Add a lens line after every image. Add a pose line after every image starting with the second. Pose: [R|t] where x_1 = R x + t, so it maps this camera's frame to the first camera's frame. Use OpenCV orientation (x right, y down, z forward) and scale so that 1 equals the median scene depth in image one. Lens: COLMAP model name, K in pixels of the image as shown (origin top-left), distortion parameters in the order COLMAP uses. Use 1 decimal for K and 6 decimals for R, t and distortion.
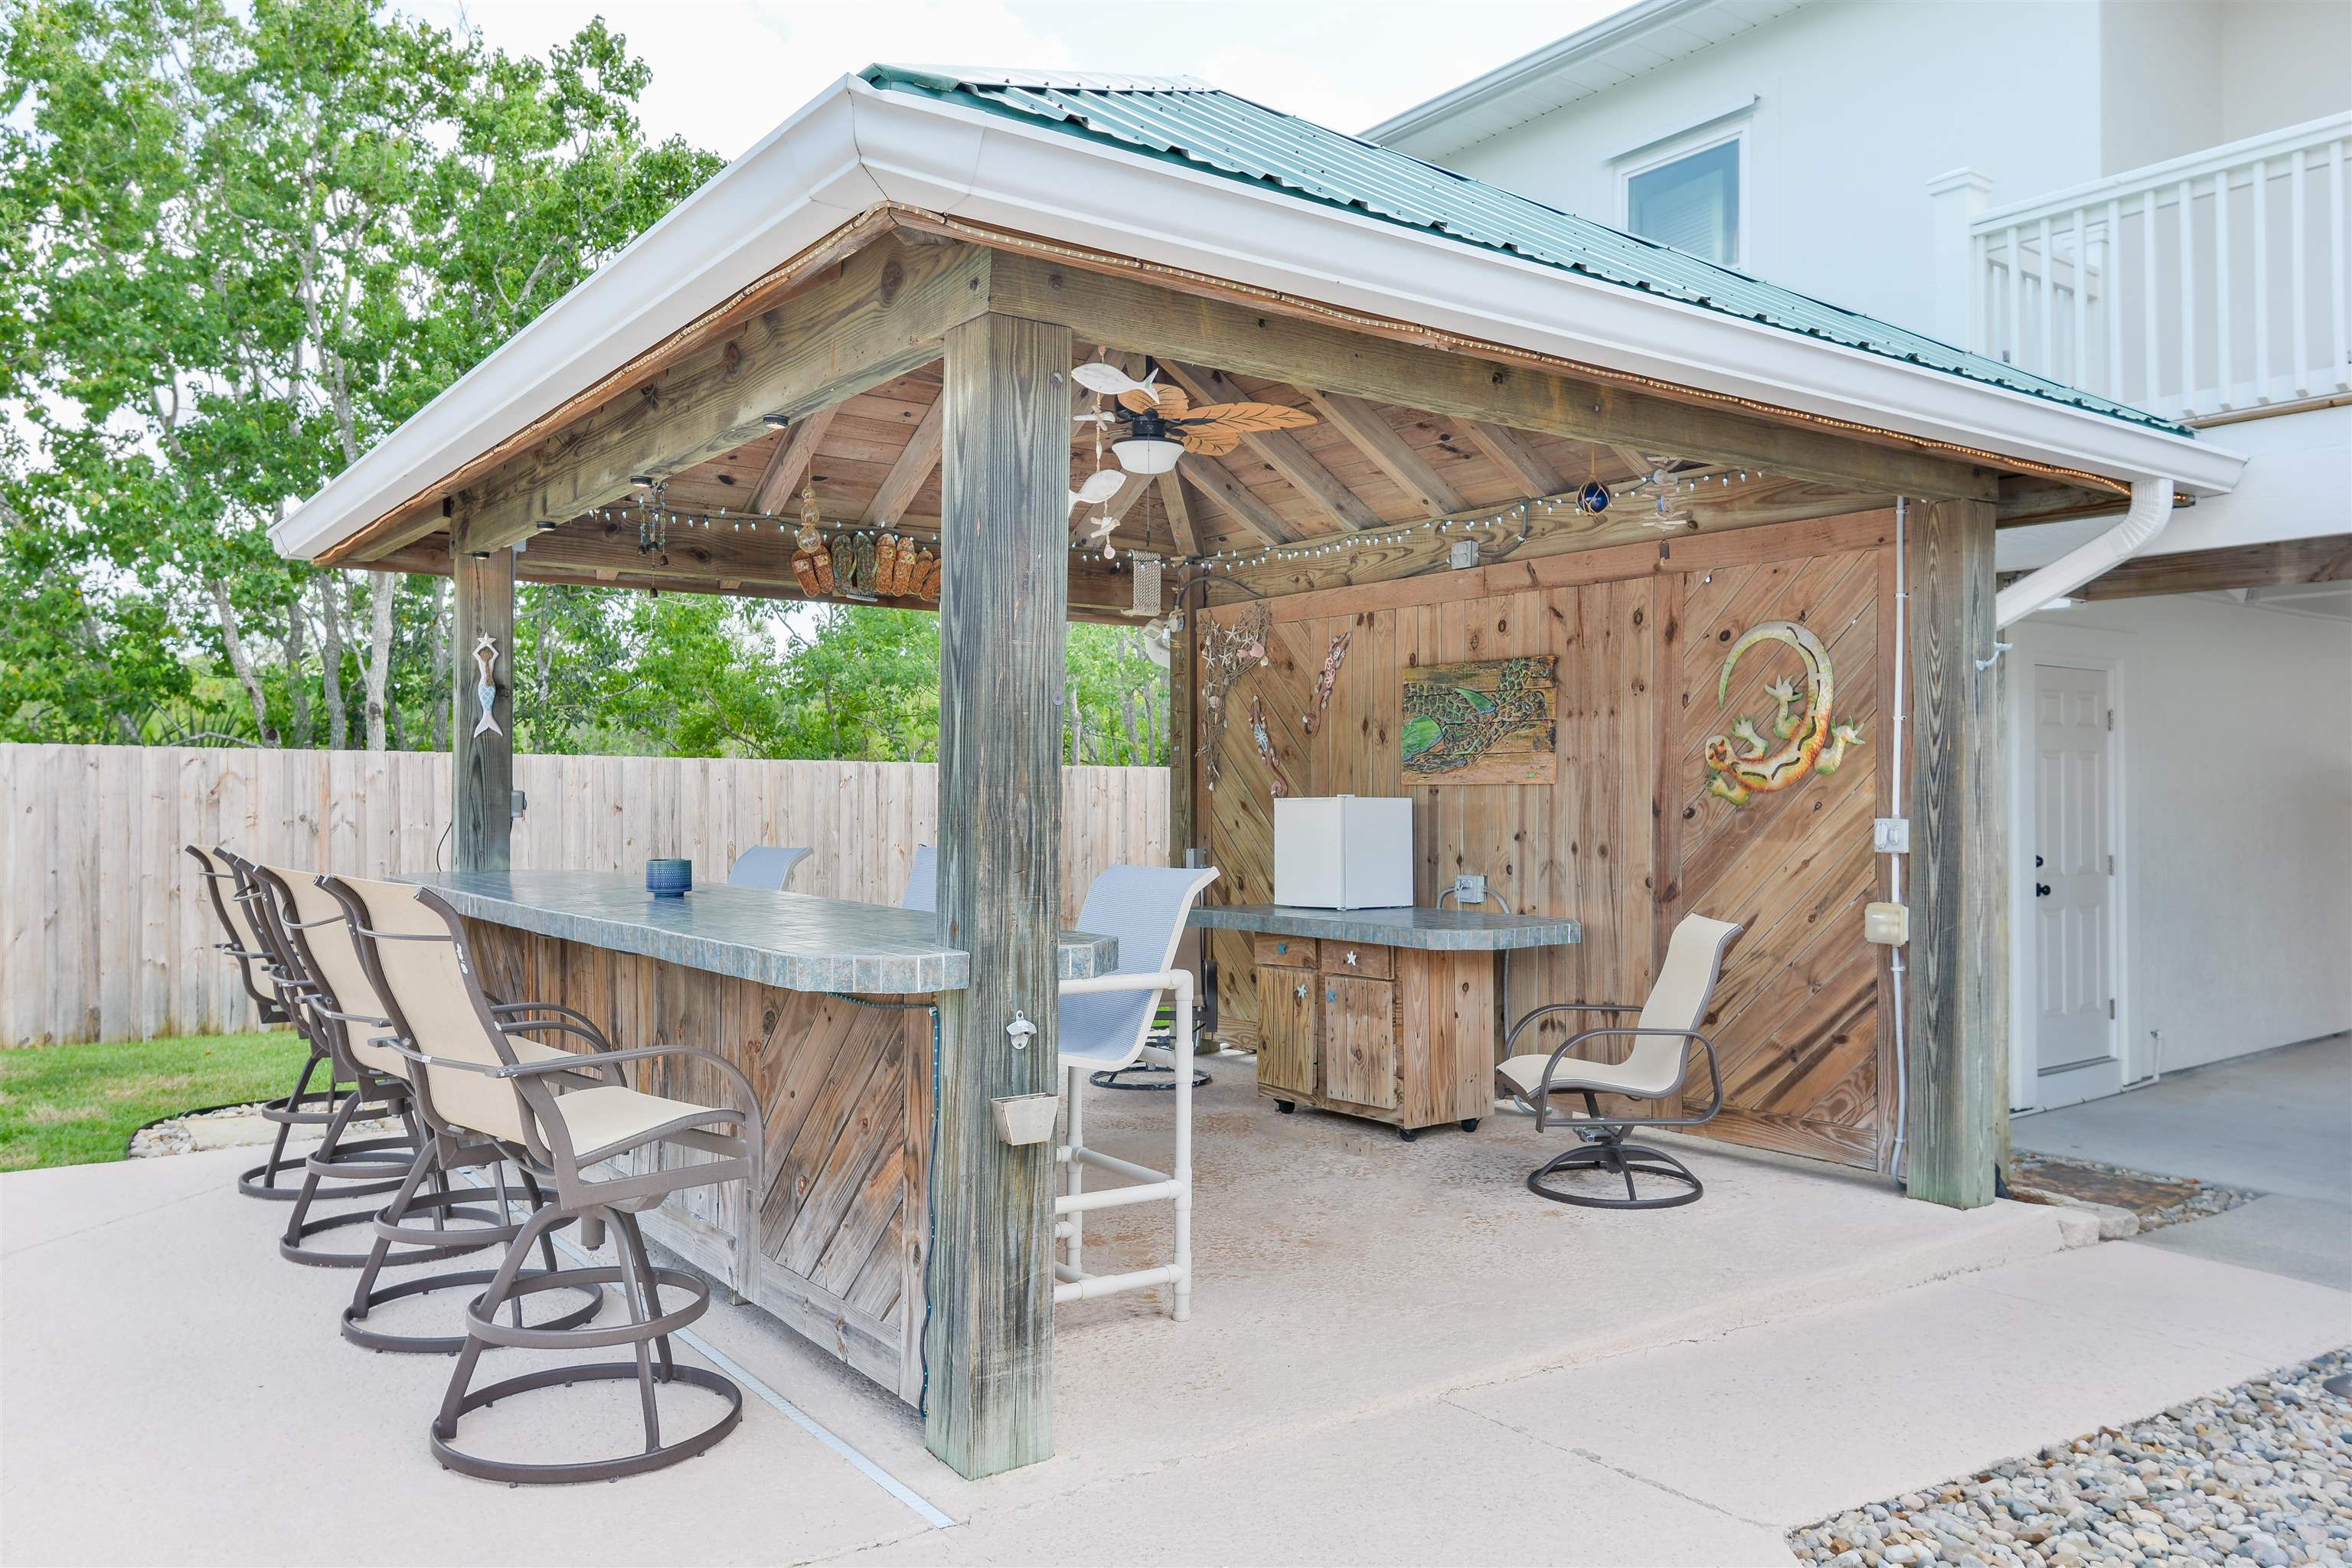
lens RADIAL K [[1694.0, 0, 1173.2], [0, 1694.0, 779.7], [0, 0, 1]] dist [0.020786, -0.042109]
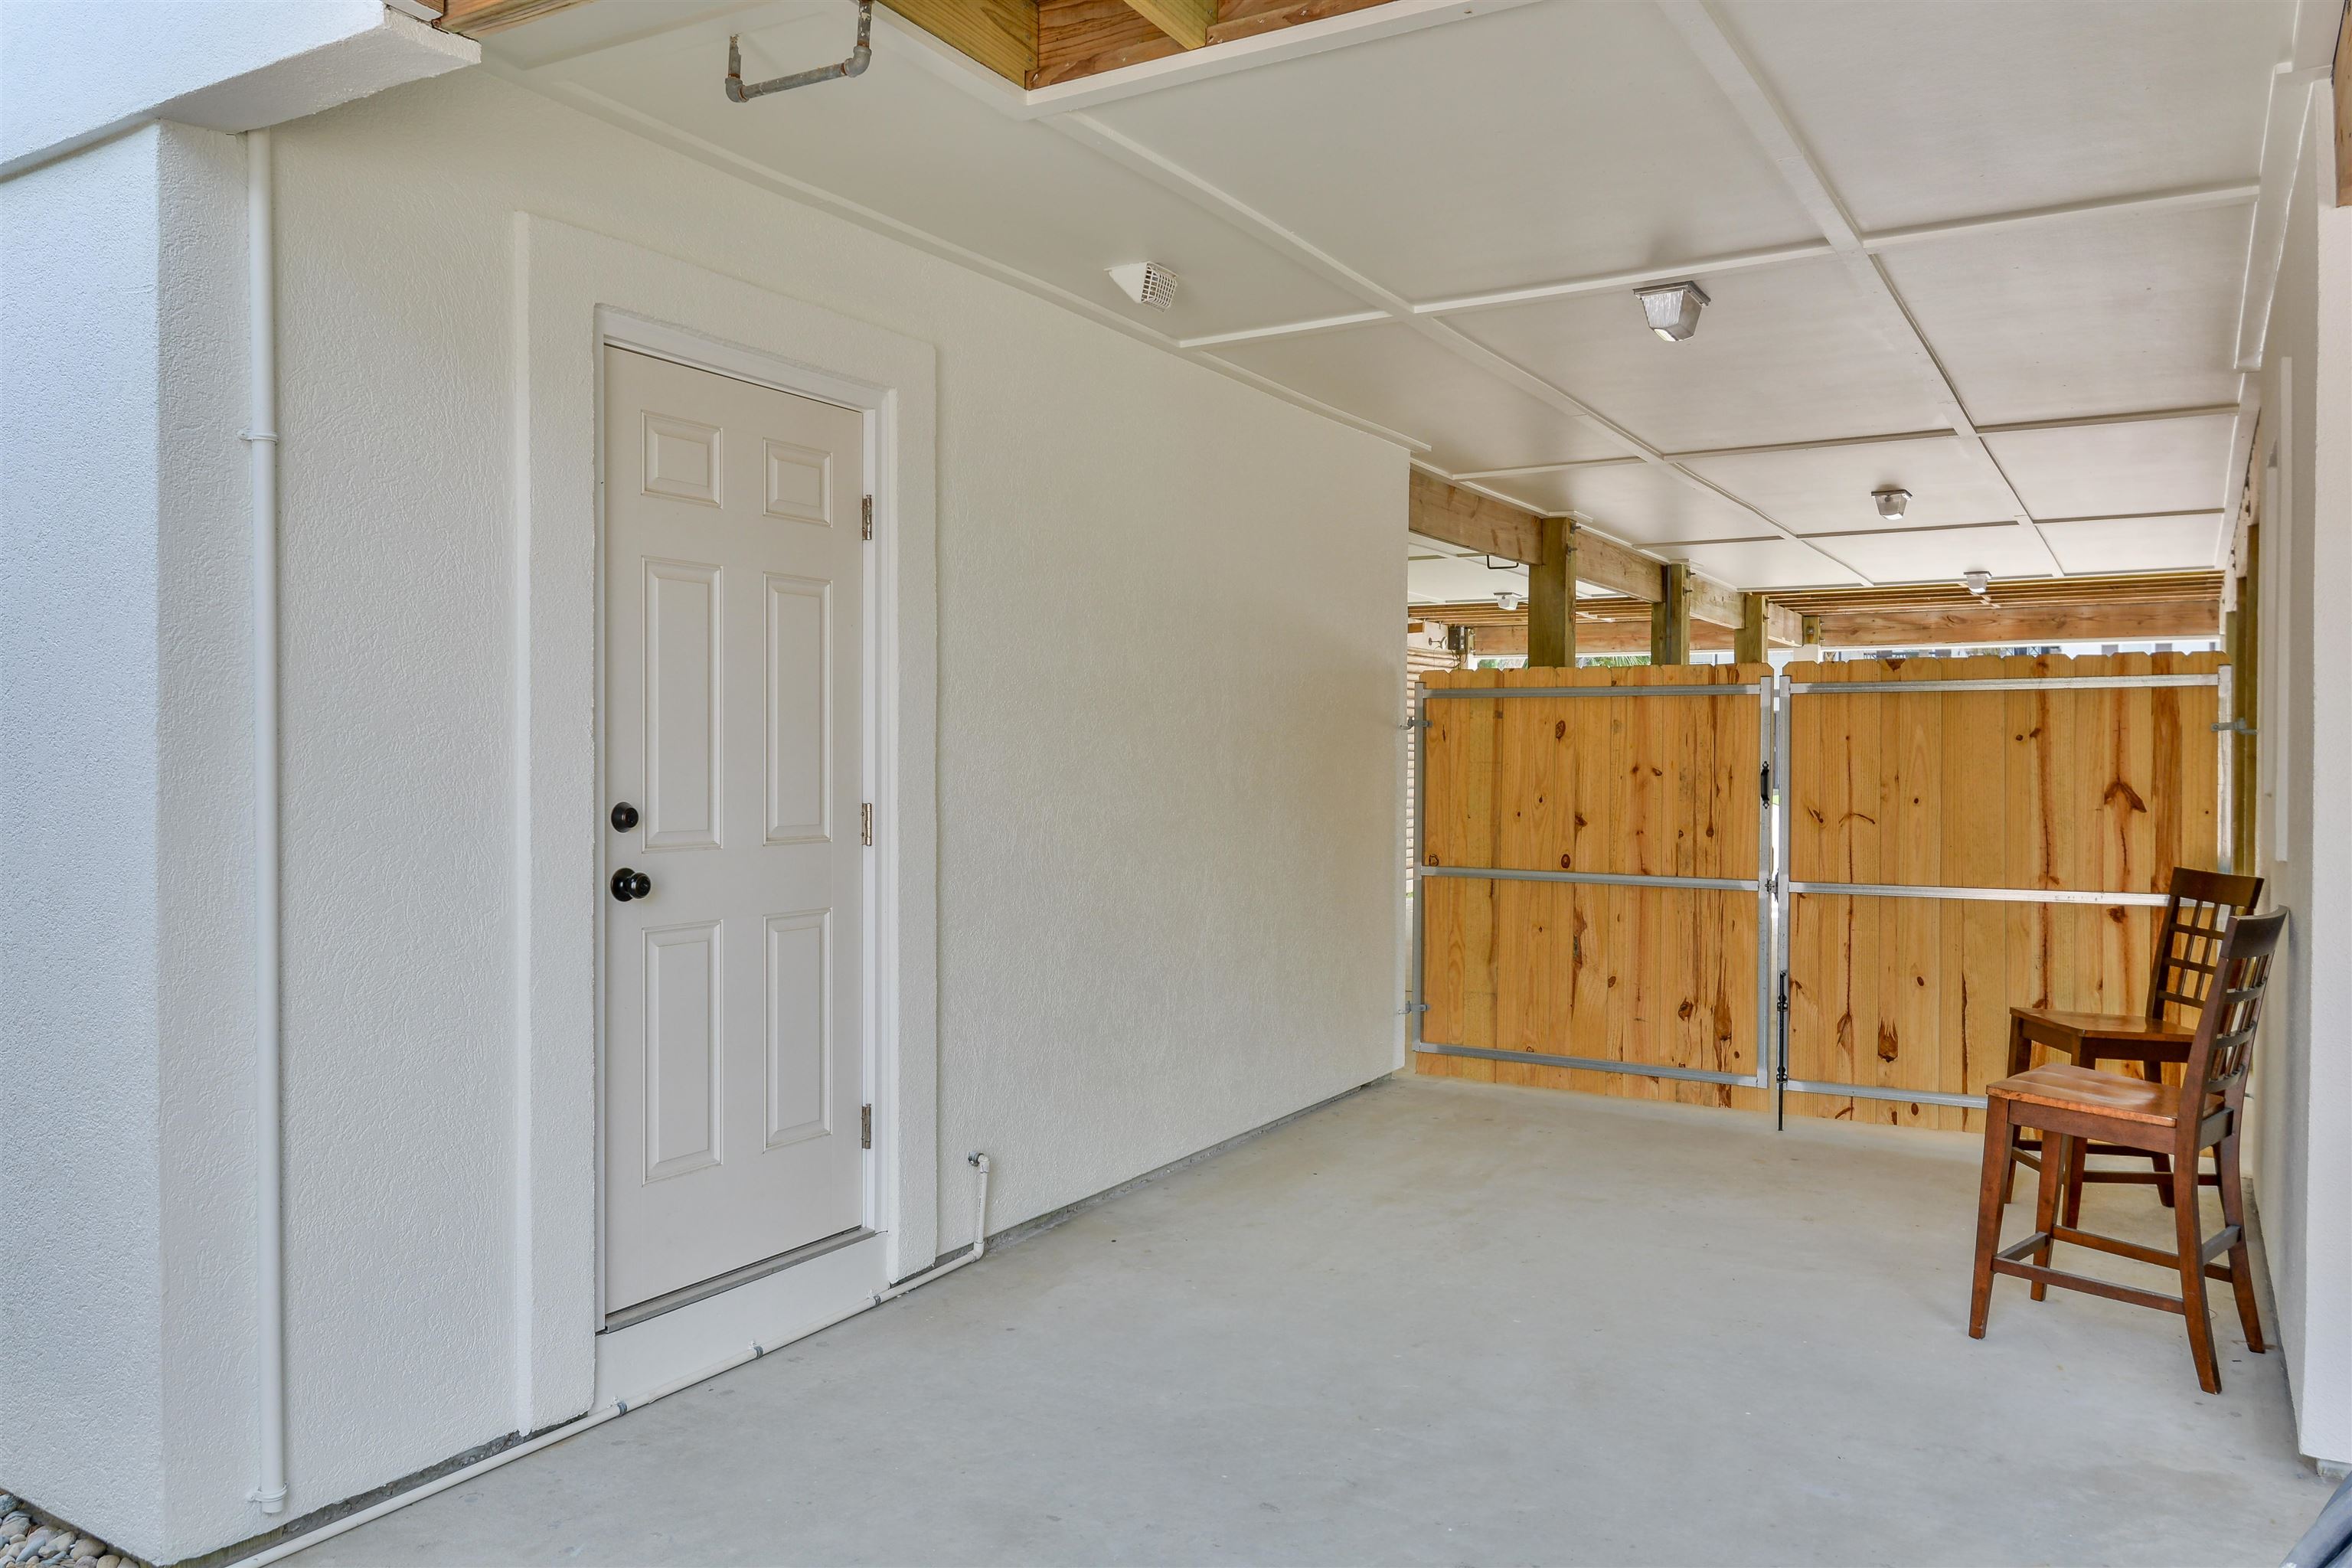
lens RADIAL K [[1694.0, 0, 1177.4], [0, 1694.0, 782.6], [0, 0, 1]] dist [0.020786, -0.042109]
pose [[0.920908, -0.001739, 0.389775, 0.651449], [-0.006948, 0.999758, 0.020876, 0.041176], [-0.389717, -0.021933, 0.920673, 0.772634]]
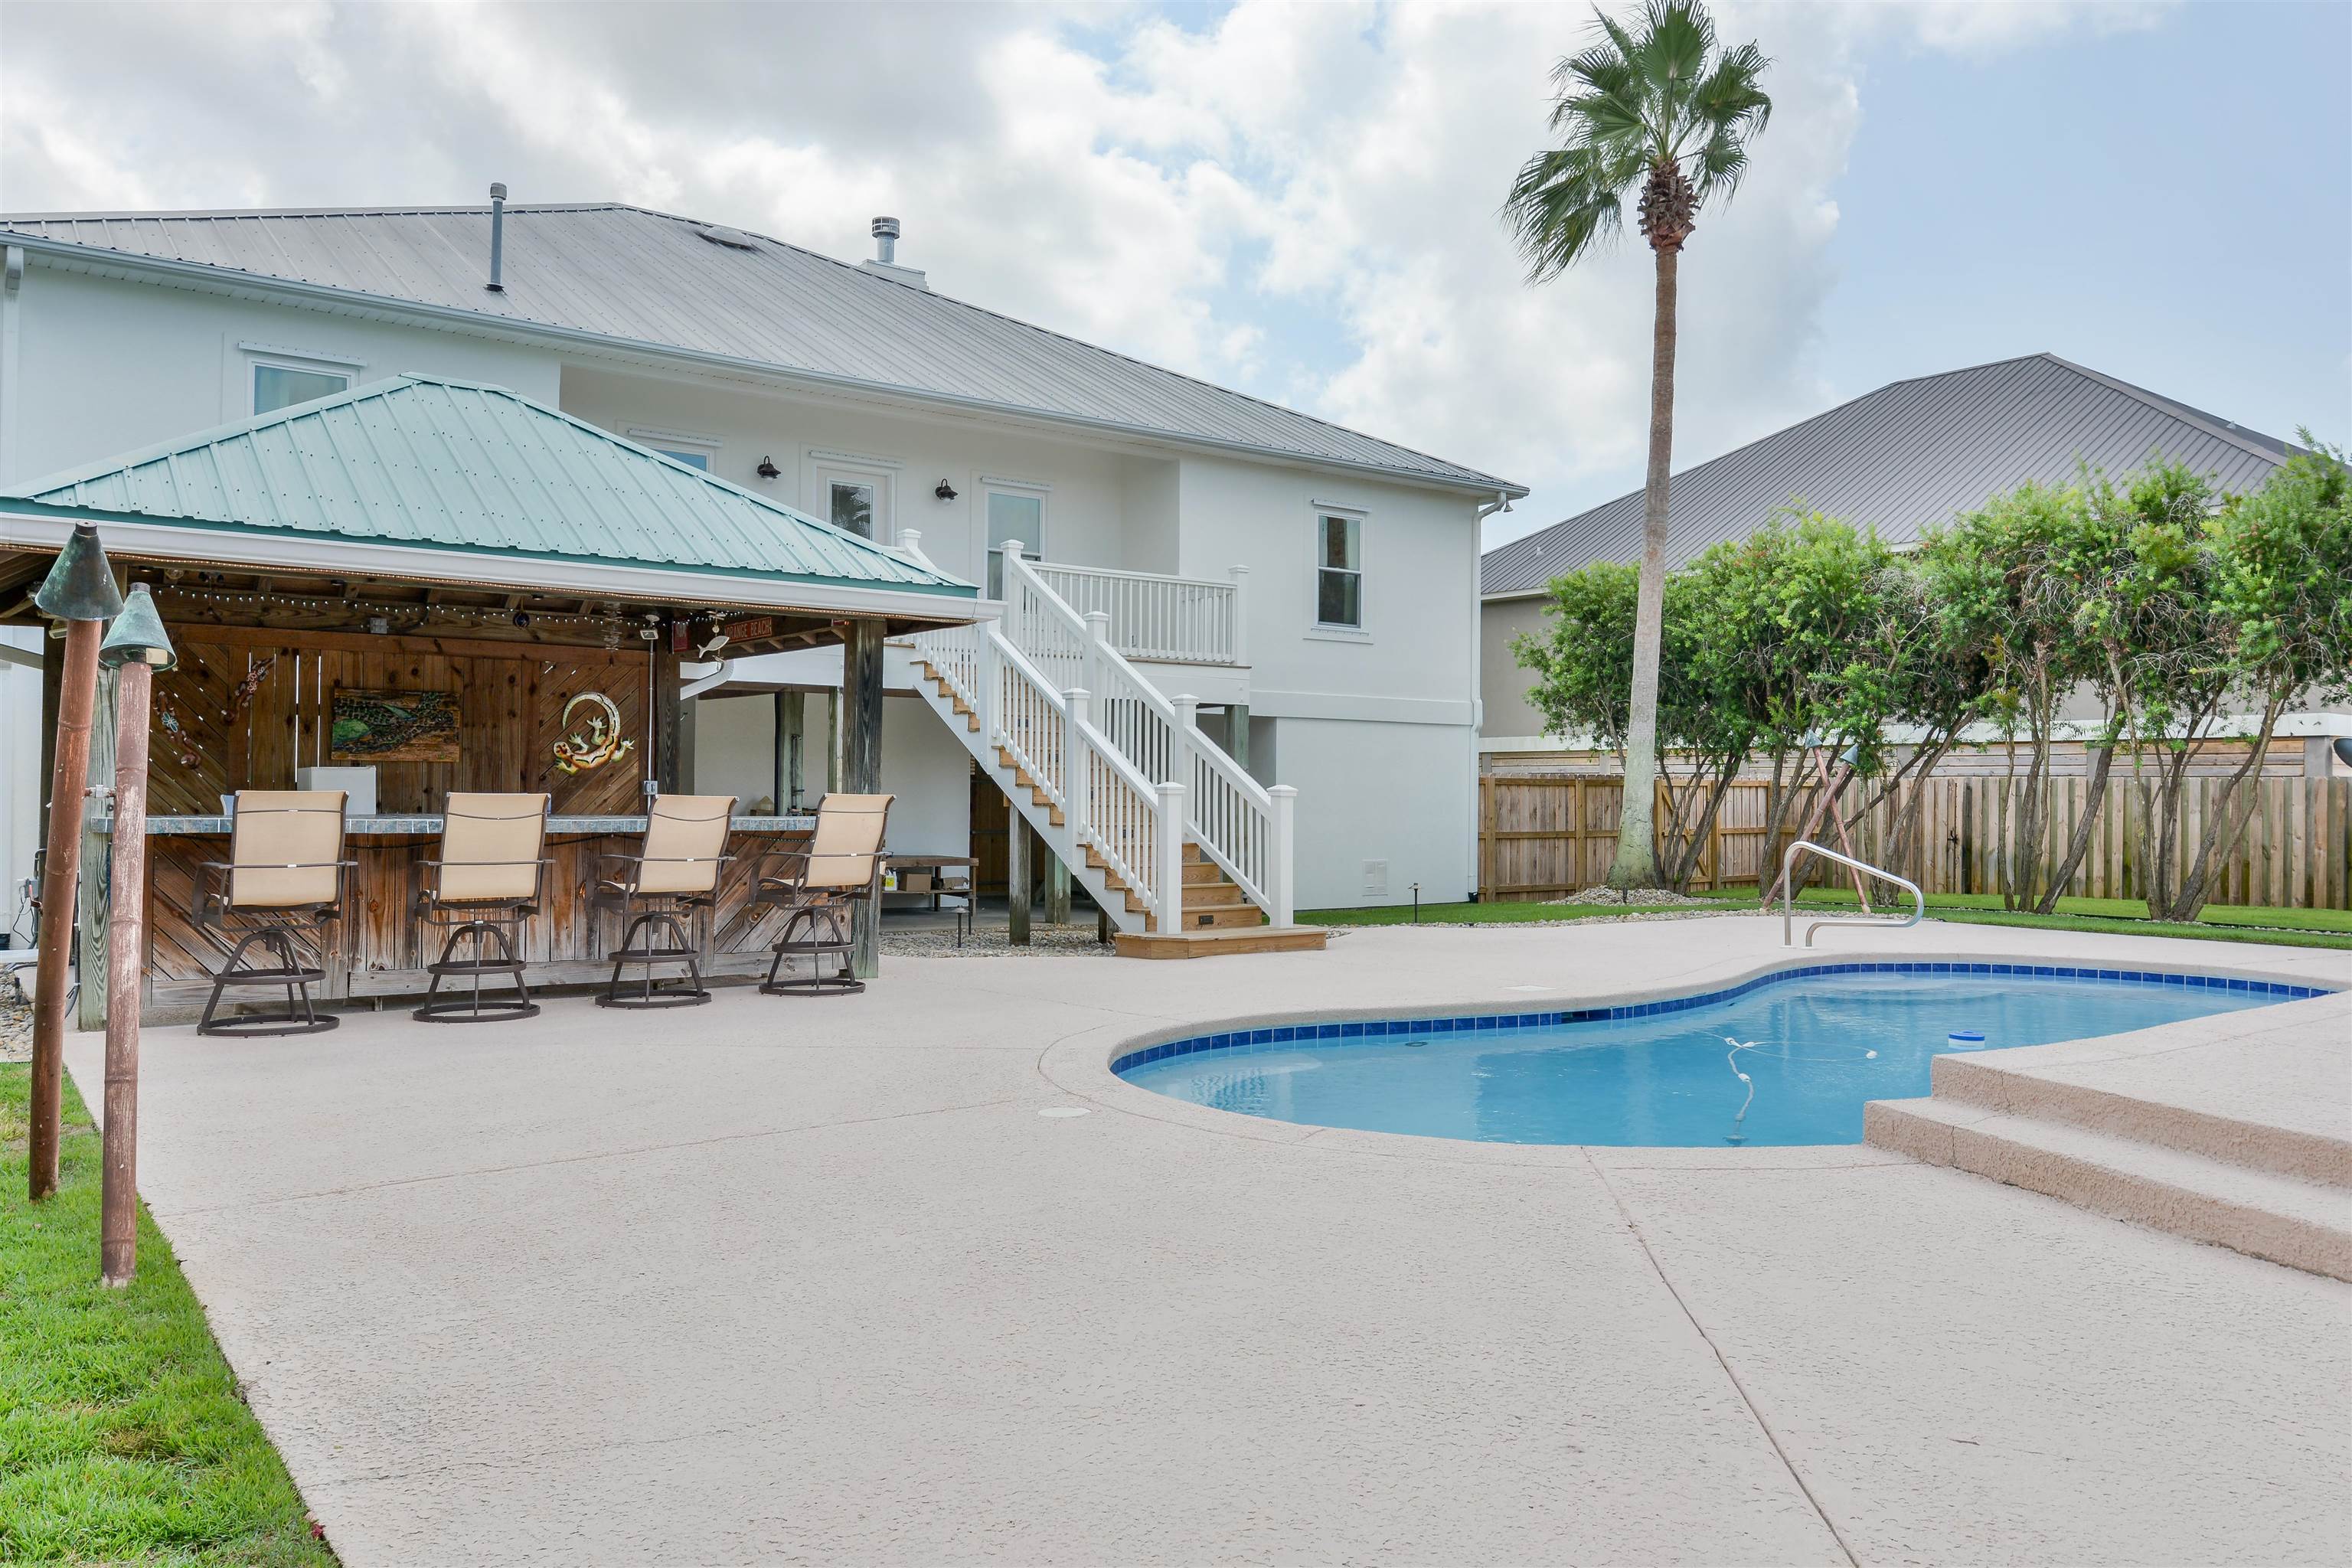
lens RADIAL K [[1694.0, 0, 1178.0], [0, 1694.0, 780.1], [0, 0, 1]] dist [0.020786, -0.042109]
pose [[-0.006943, 0.001901, 0.999974, -1.952930], [-0.025072, 0.999684, -0.002075, 0.007653], [-0.999662, -0.025085, -0.006893, 0.258147]]
